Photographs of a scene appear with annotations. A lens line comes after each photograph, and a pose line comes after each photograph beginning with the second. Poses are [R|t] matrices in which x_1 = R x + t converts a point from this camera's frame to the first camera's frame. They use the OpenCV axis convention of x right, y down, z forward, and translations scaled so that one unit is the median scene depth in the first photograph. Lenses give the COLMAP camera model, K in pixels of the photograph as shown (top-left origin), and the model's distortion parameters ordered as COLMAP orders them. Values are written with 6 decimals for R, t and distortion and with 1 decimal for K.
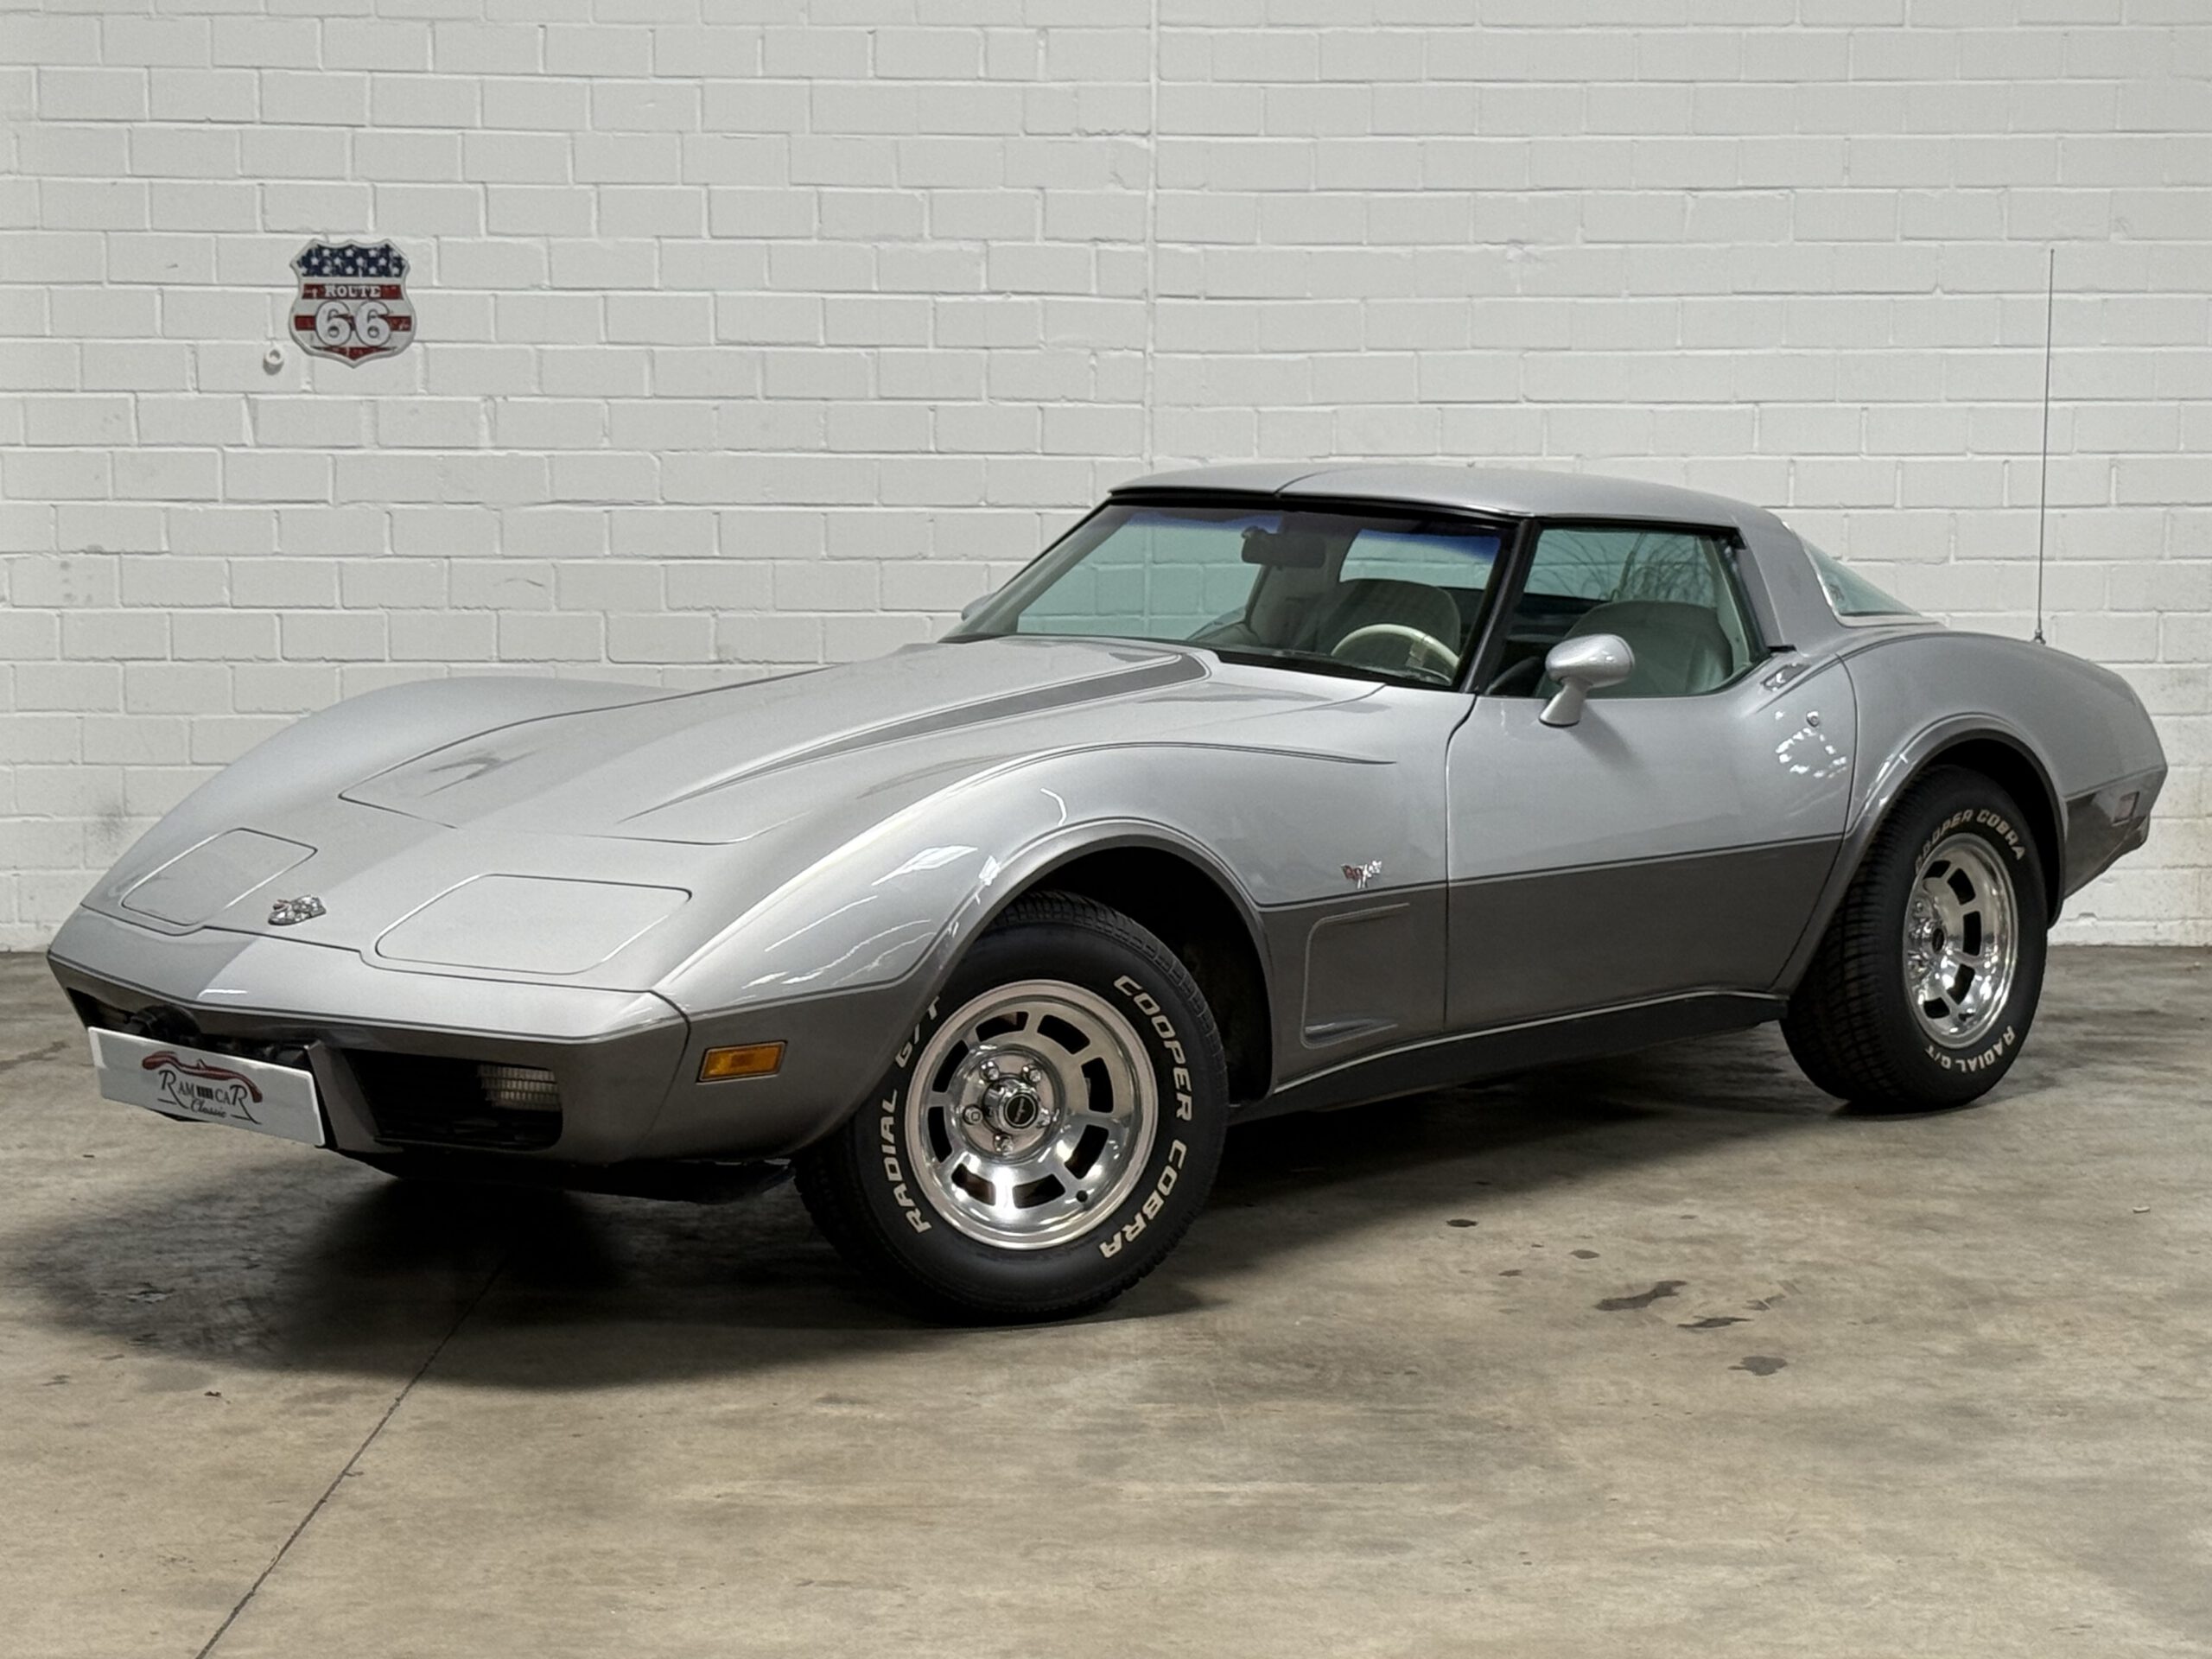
lens RADIAL K [[4725.0, 0, 1106.0], [0, 4725.0, 829.5], [0, 0, 1]] dist [0.134691, 0.055534]
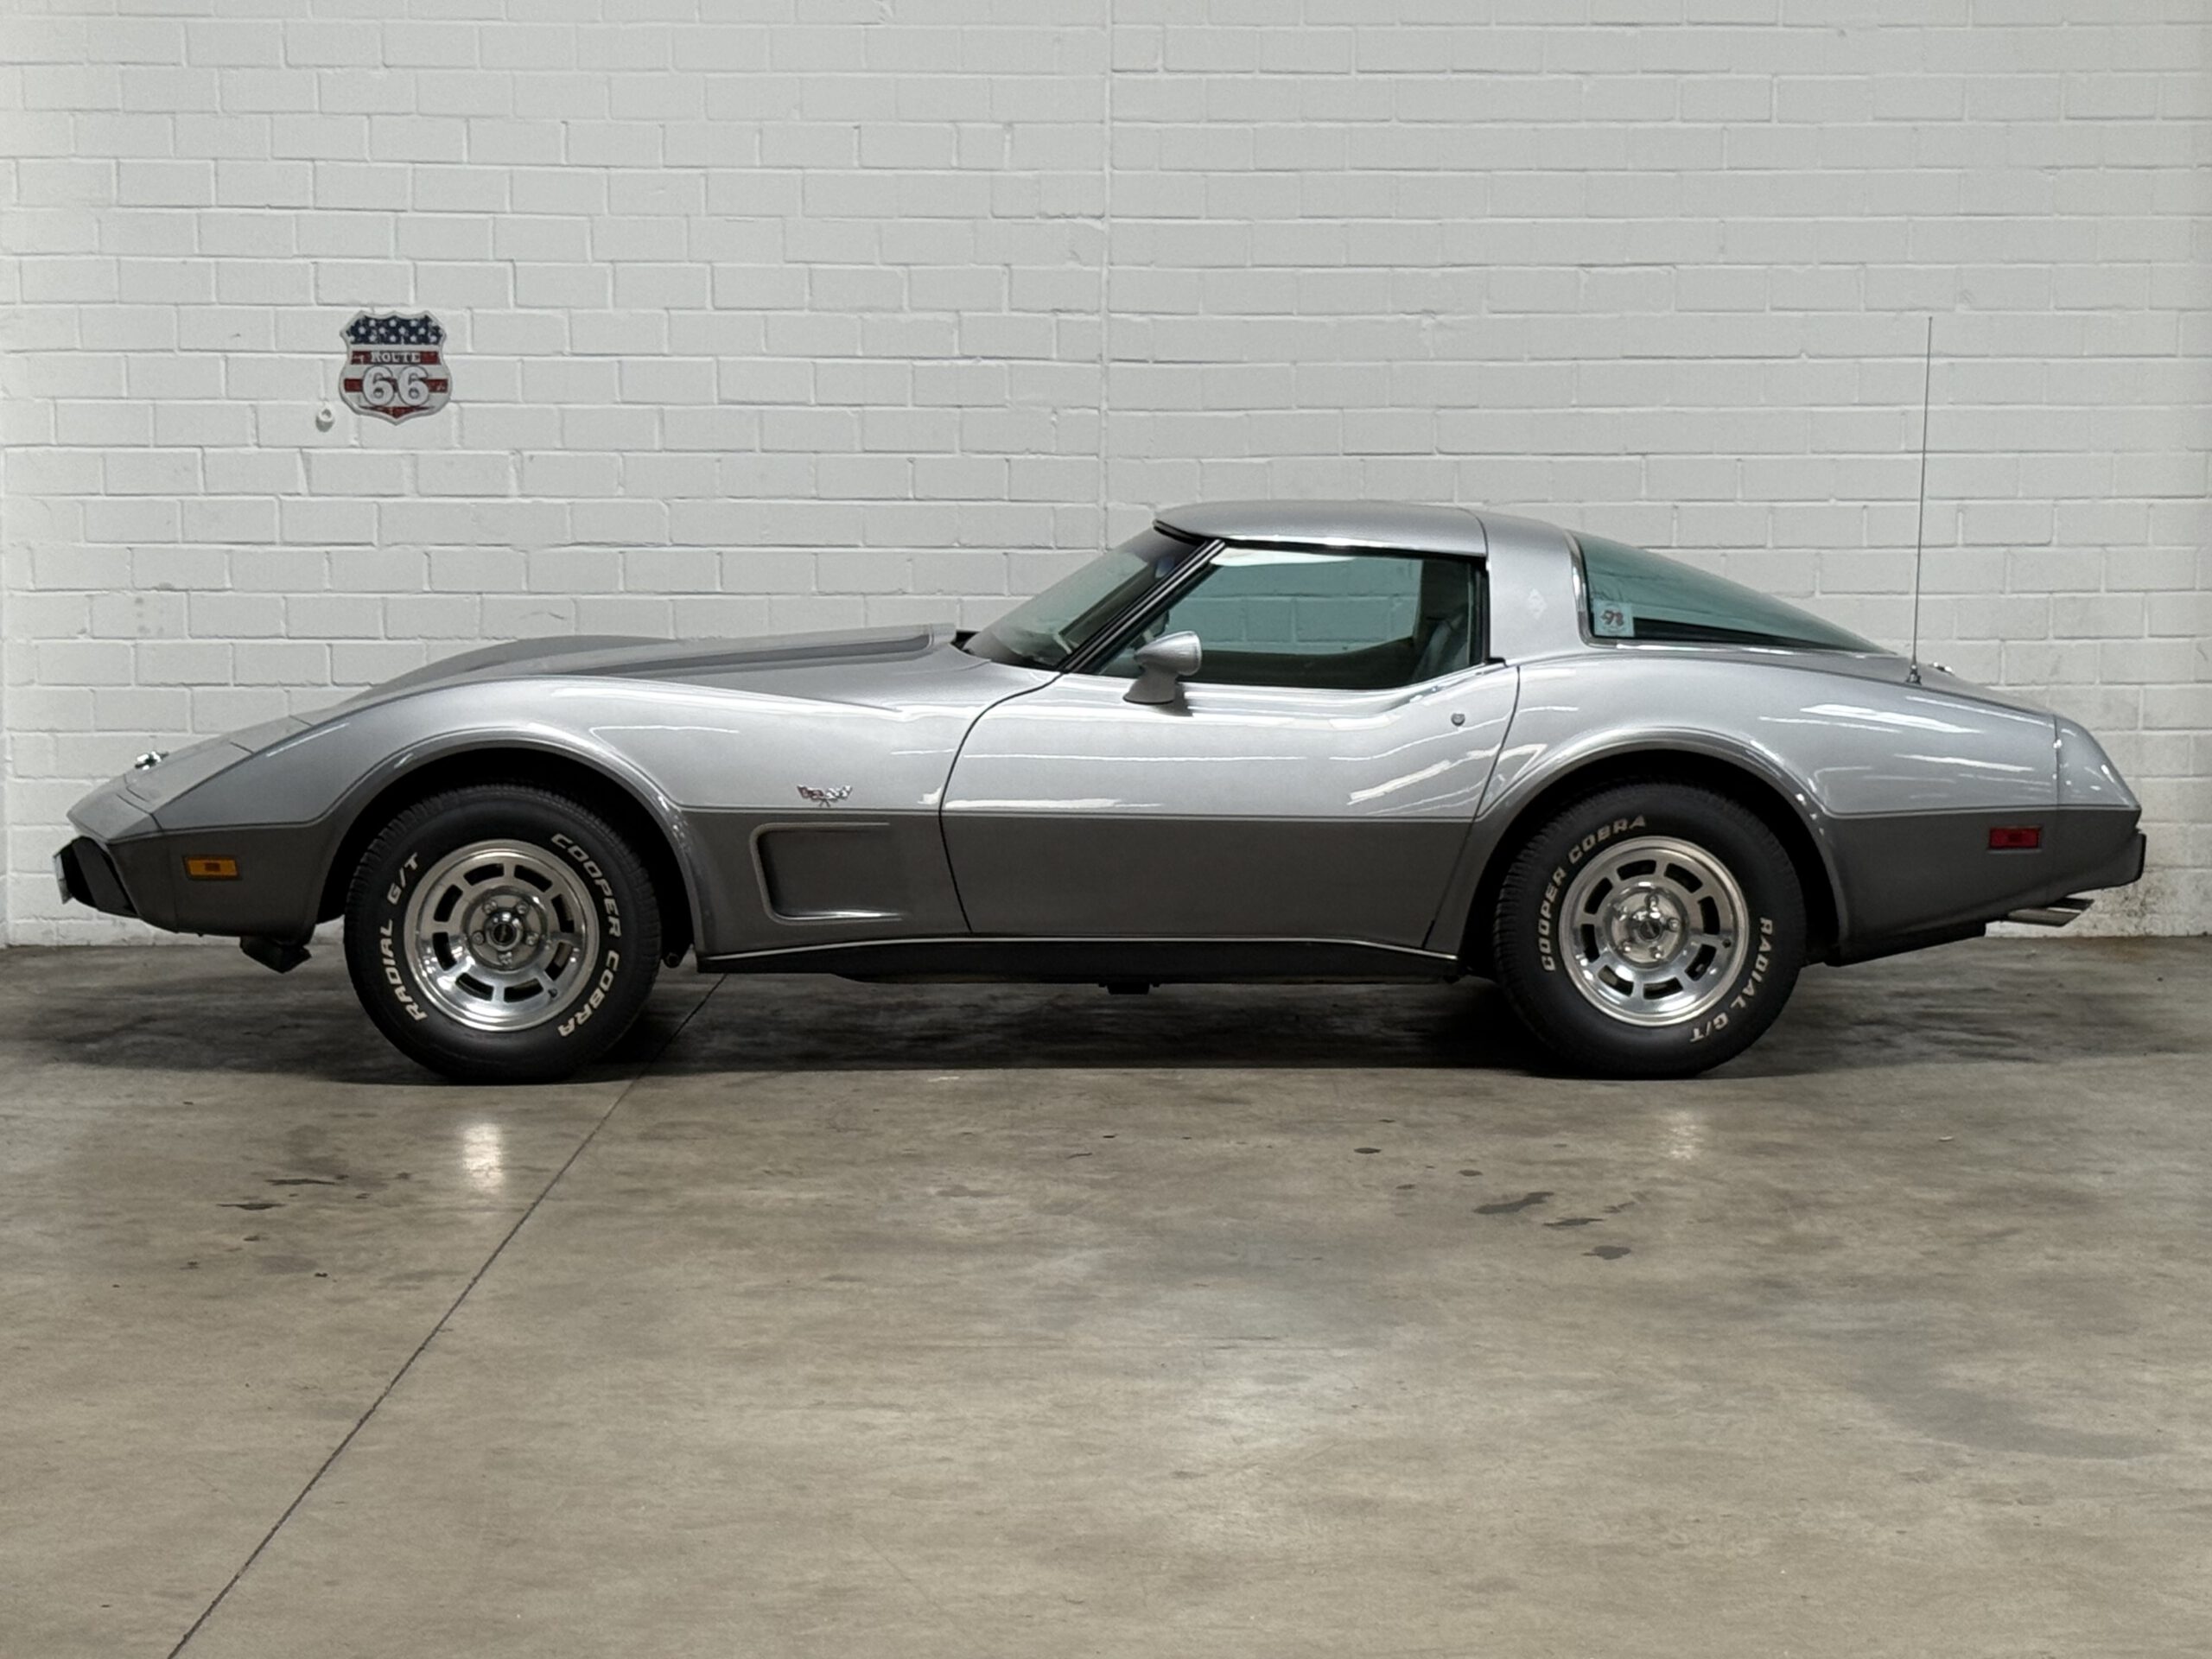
lens RADIAL K [[4725.0, 0, 1106.0], [0, 4725.0, 829.5], [0, 0, 1]] dist [0.134691, 0.055534]
pose [[0.999974, -0.001899, 0.006946, 0.002425], [0.001986, 0.999919, -0.012547, 0.019022], [-0.006921, 0.012561, 0.999897, -0.181394]]
